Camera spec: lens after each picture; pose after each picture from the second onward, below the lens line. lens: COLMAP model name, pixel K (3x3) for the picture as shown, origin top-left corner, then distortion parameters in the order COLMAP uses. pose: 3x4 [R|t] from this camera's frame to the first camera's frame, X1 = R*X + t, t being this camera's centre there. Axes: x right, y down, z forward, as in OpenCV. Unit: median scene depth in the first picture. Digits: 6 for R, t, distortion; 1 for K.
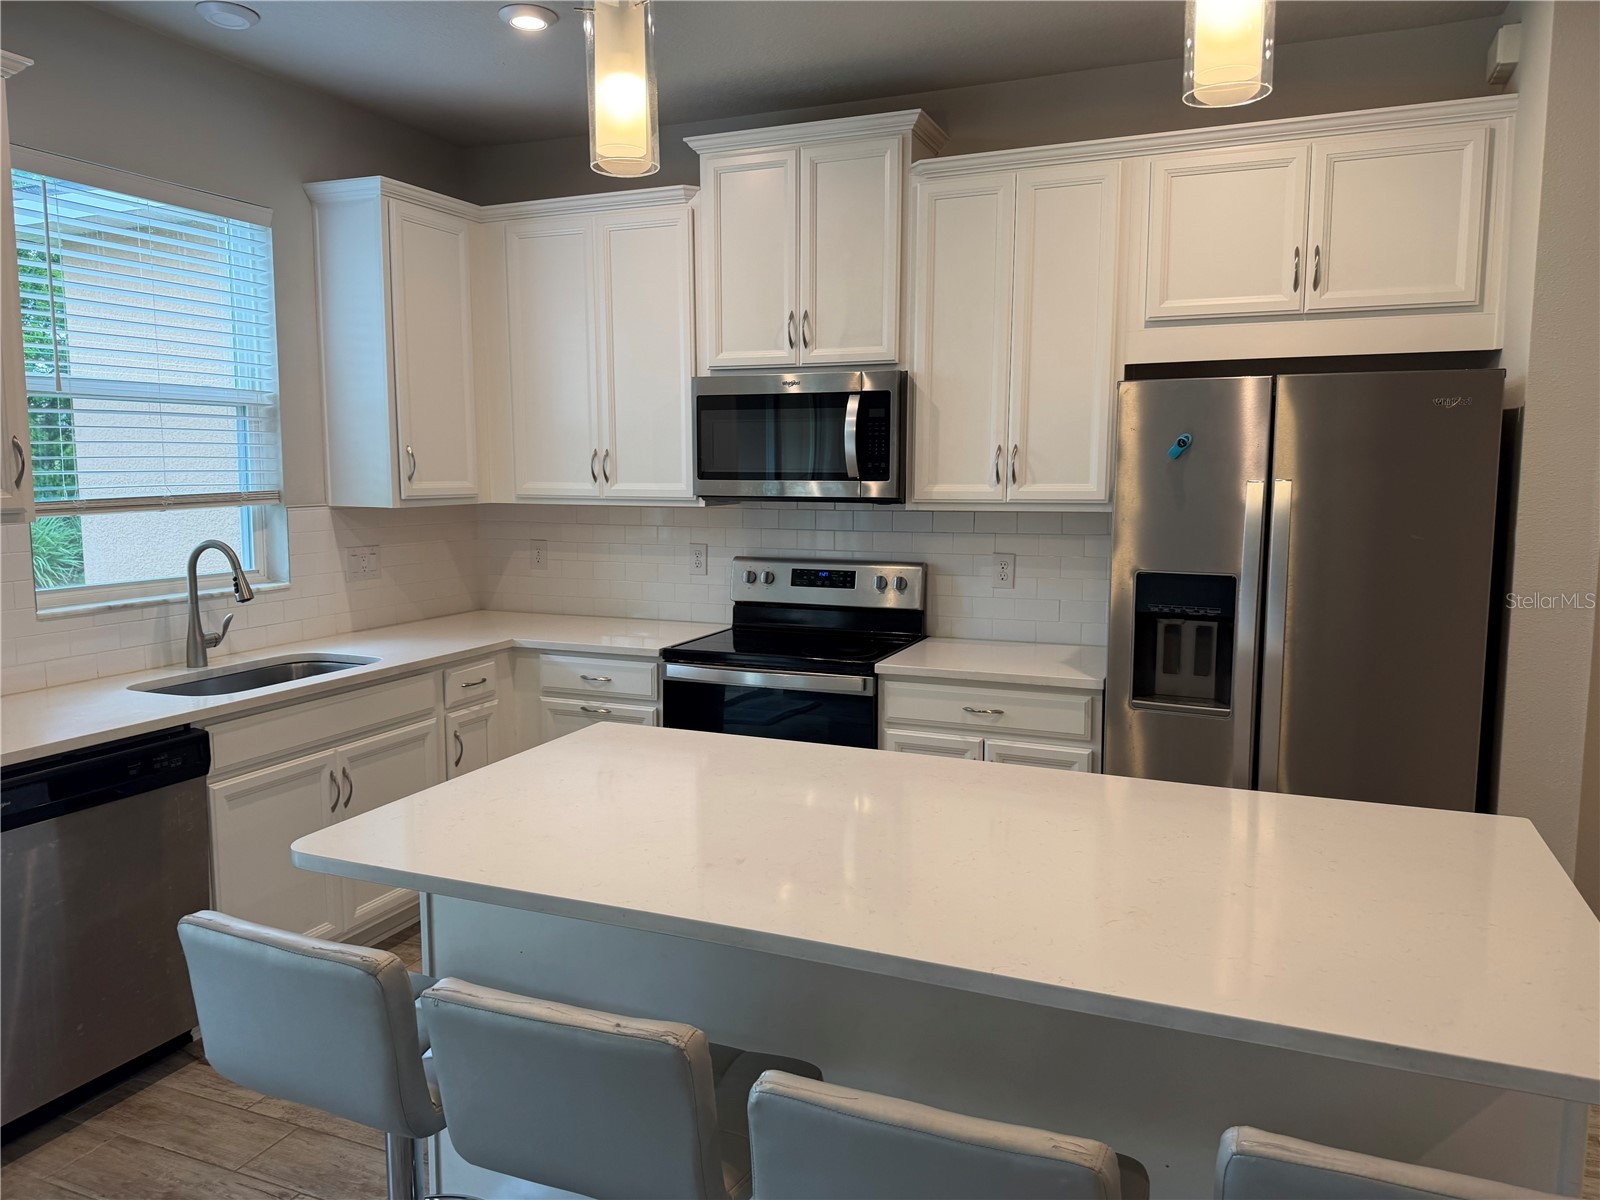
lens RADIAL K [[1114.0, 0, 800.0], [0, 1114.0, 600.0], [0, 0, 1]] dist [0.112876, -0.142751]
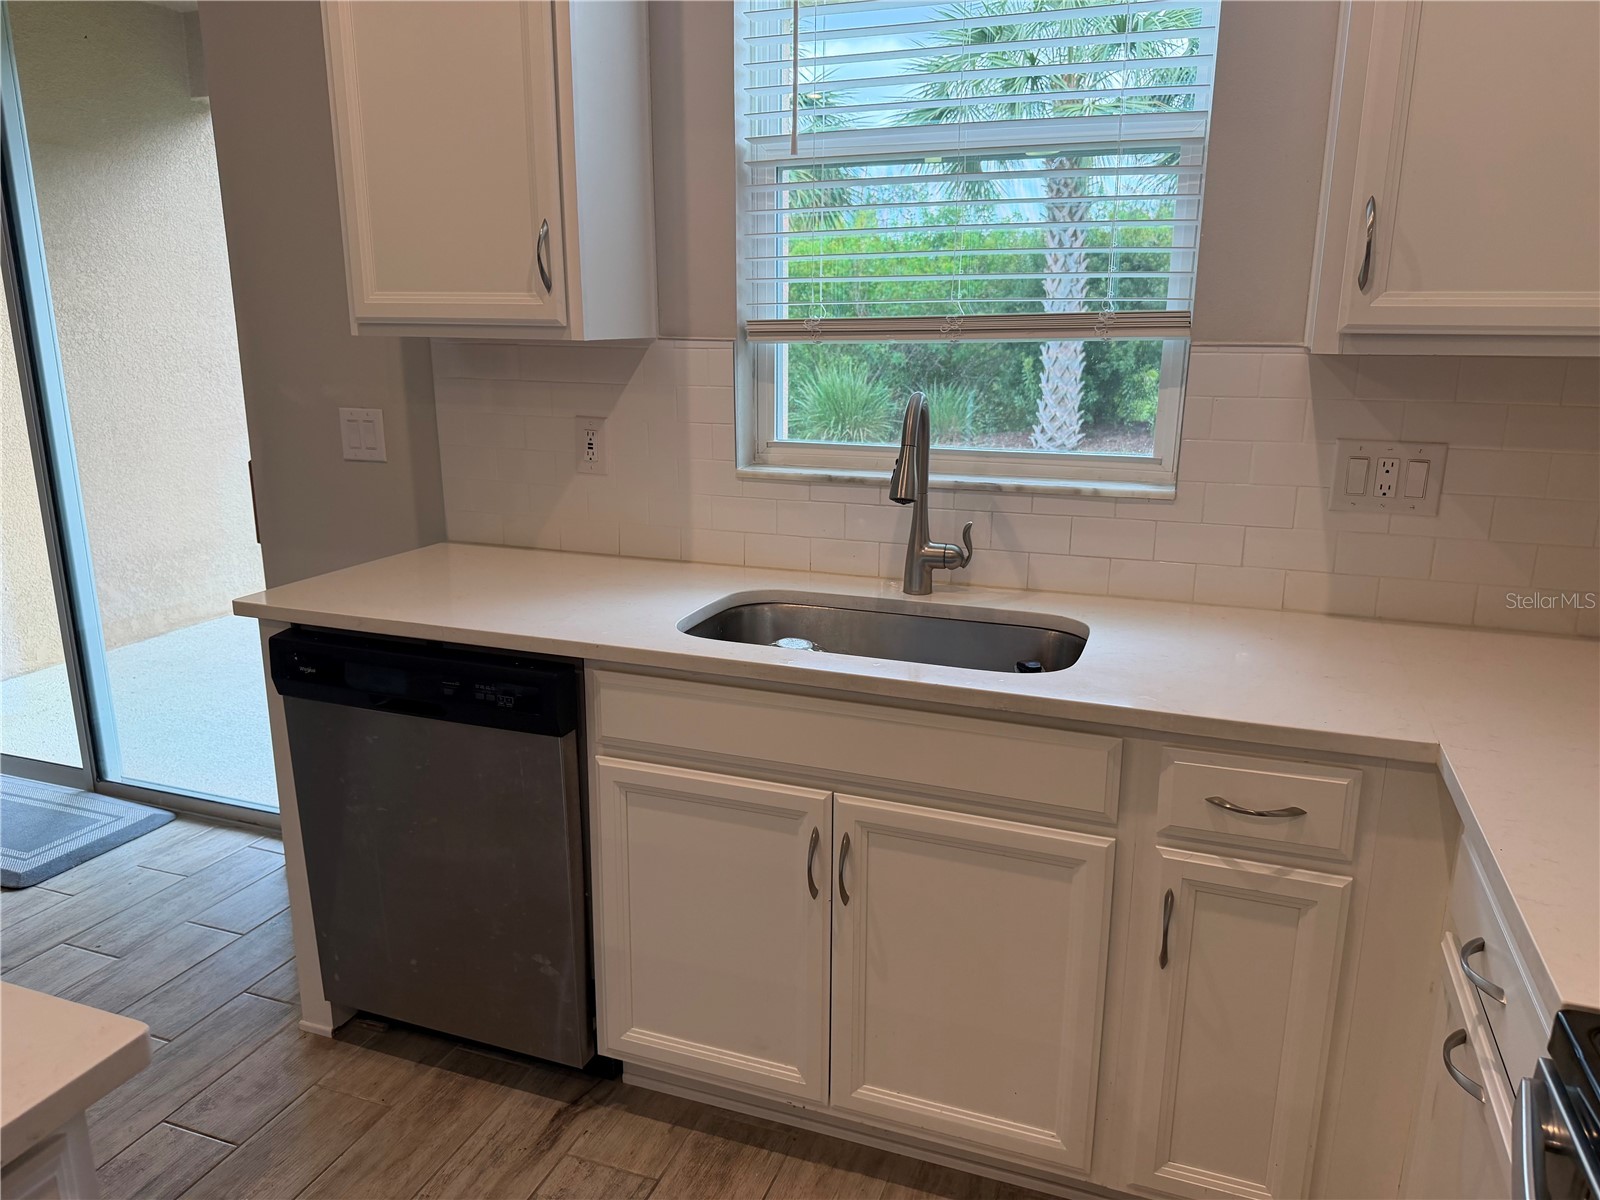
lens RADIAL K [[1137.6, 0, 800.0], [0, 1137.6, 600.0], [0, 0, 1]] dist [0.047385, -0.047992]
pose [[0.029256, 0.244047, -0.969322, 0.079586], [-0.121257, 0.963442, 0.238907, -0.073966], [0.992190, 0.110547, 0.057779, 0.812710]]
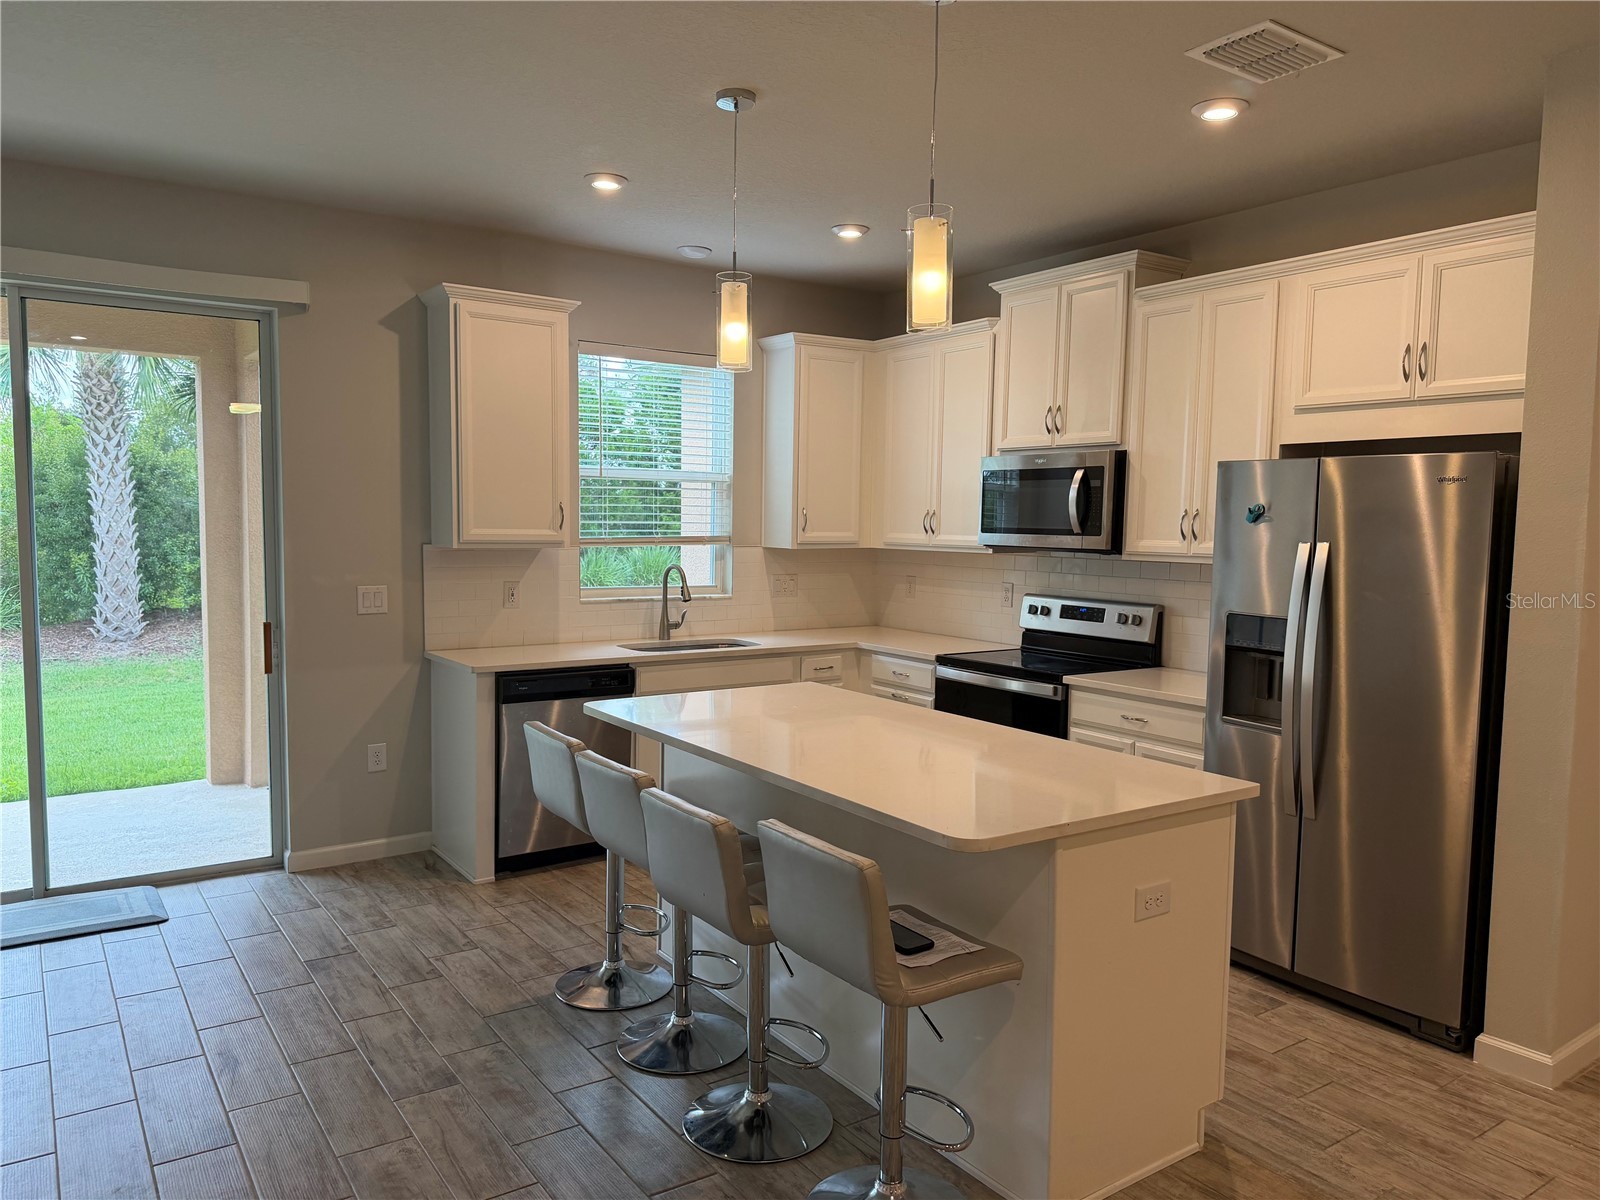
lens RADIAL K [[1114.0, 0, 800.0], [0, 1114.0, 600.0], [0, 0, 1]] dist [0.112876, -0.142751]
pose [[0.840740, 0.052532, -0.538884, 0.465647], [-0.078282, 0.996618, -0.024977, 0.023622], [0.535750, 0.063184, 0.842009, -0.248108]]
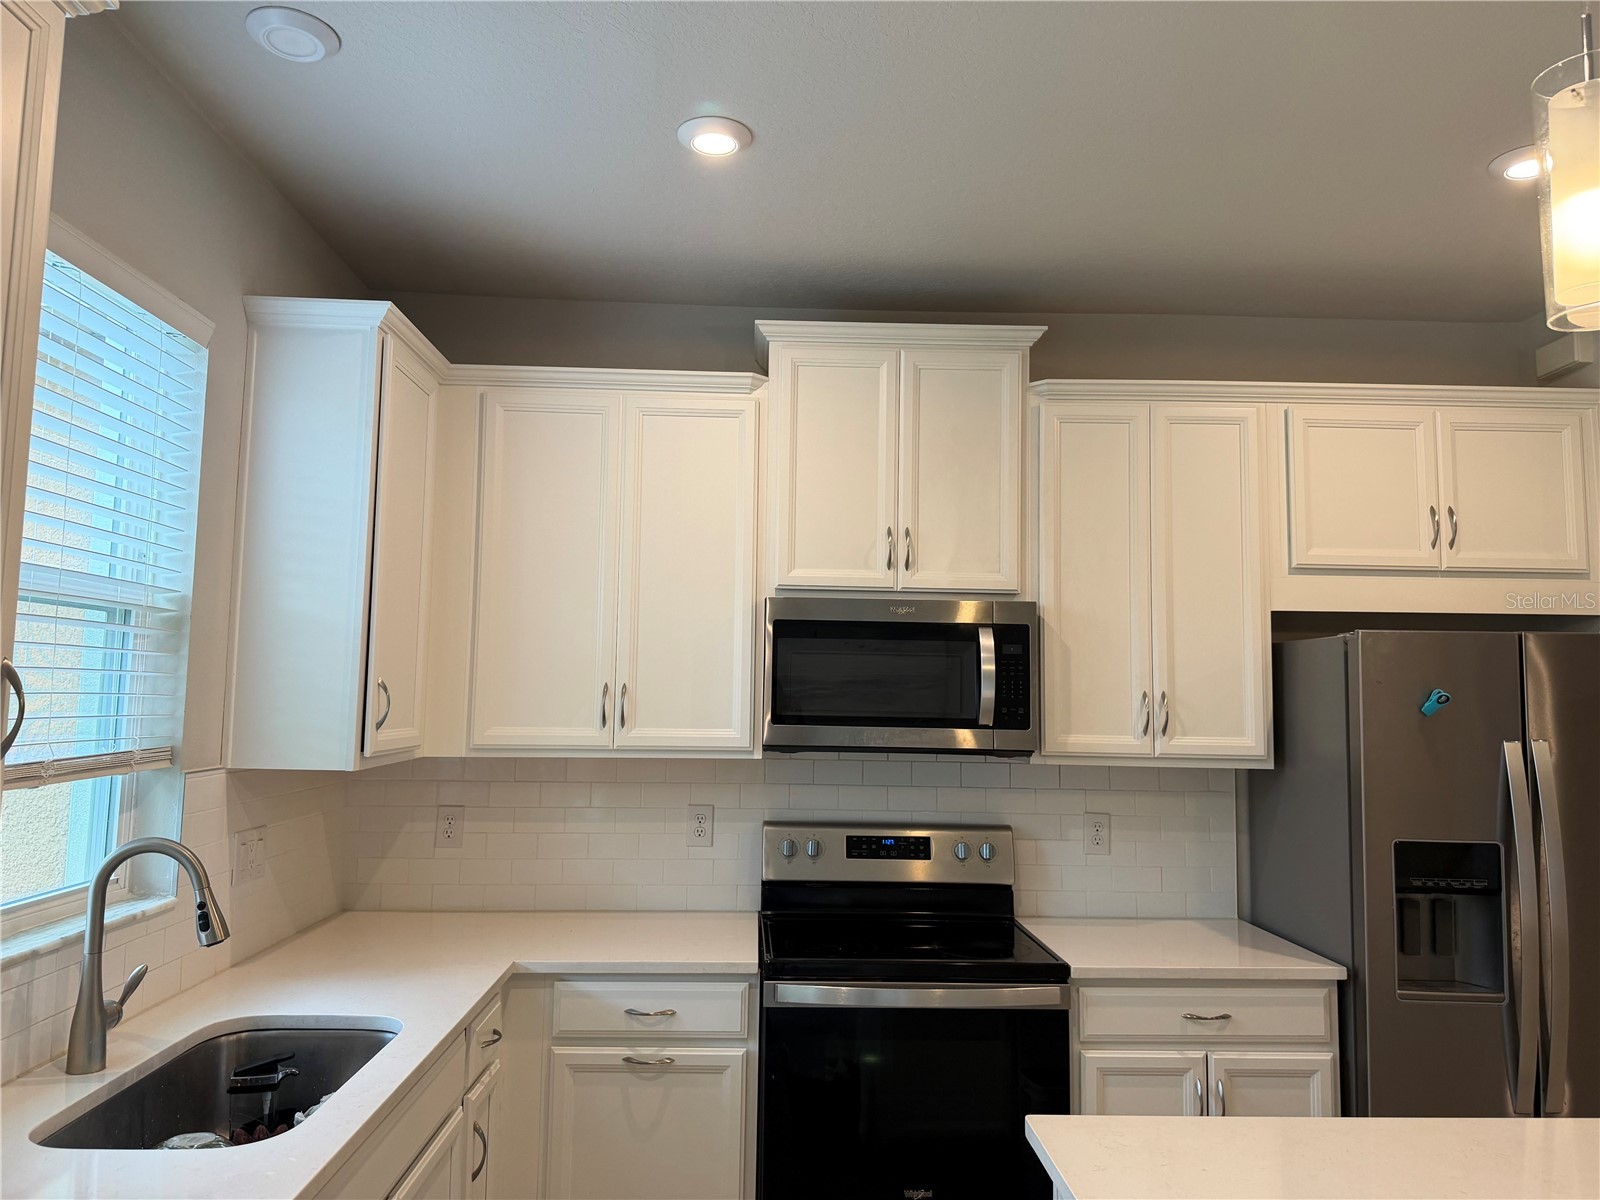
lens RADIAL K [[1114.0, 0, 800.0], [0, 1114.0, 600.0], [0, 0, 1]] dist [0.112876, -0.142751]
pose [[0.909779, 0.050352, 0.412029, -0.411026], [0.033789, 0.980338, -0.194409, -0.042676], [-0.413716, 0.190791, 0.890190, 0.290835]]
